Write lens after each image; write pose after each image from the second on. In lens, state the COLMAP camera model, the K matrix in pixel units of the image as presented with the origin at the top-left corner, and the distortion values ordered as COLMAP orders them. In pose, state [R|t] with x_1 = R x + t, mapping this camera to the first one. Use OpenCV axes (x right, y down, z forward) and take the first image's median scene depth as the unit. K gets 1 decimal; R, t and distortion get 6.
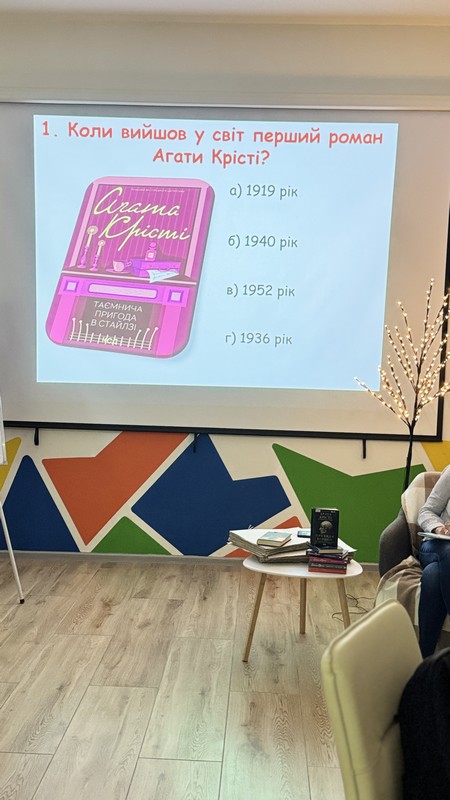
lens RADIAL K [[893.0, 0, 225.0], [0, 893.0, 400.0], [0, 0, 1]] dist [0.124569, 0.002132]
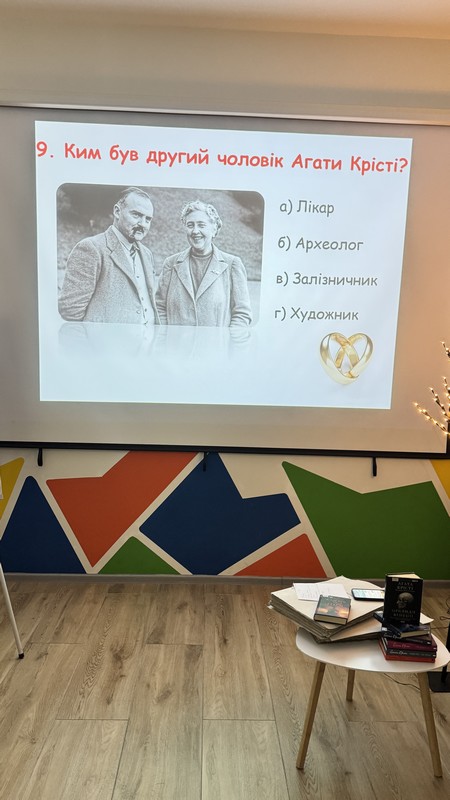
lens RADIAL K [[570.8, 0, 225.0], [0, 570.8, 400.0], [0, 0, 1]] dist [0.092081, -0.165777]
pose [[0.997147, -0.003599, 0.075398, -0.060417], [0.002657, 0.999917, 0.012592, -0.029049], [-0.075437, -0.012355, 0.997074, 0.382569]]
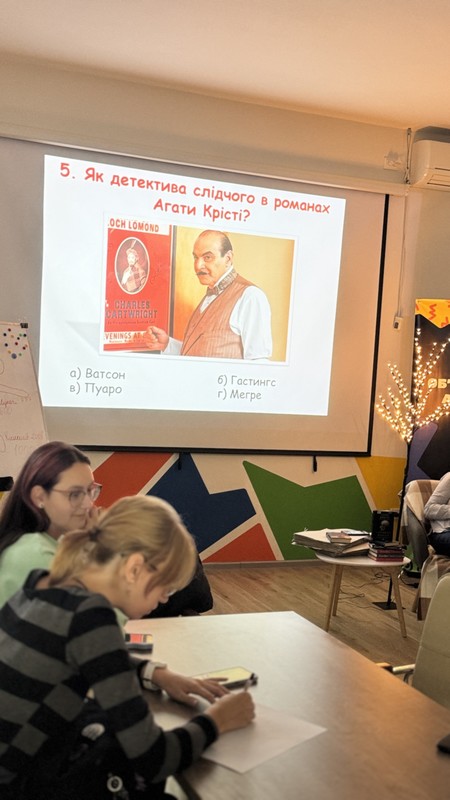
lens RADIAL K [[875.9, 0, 225.0], [0, 875.9, 400.0], [0, 0, 1]] dist [0.117315, -0.001991]
pose [[0.915286, 0.010090, 0.402678, -0.438652], [-0.000232, 0.999699, -0.024523, -0.002008], [-0.402805, 0.022352, 0.915013, -0.029167]]
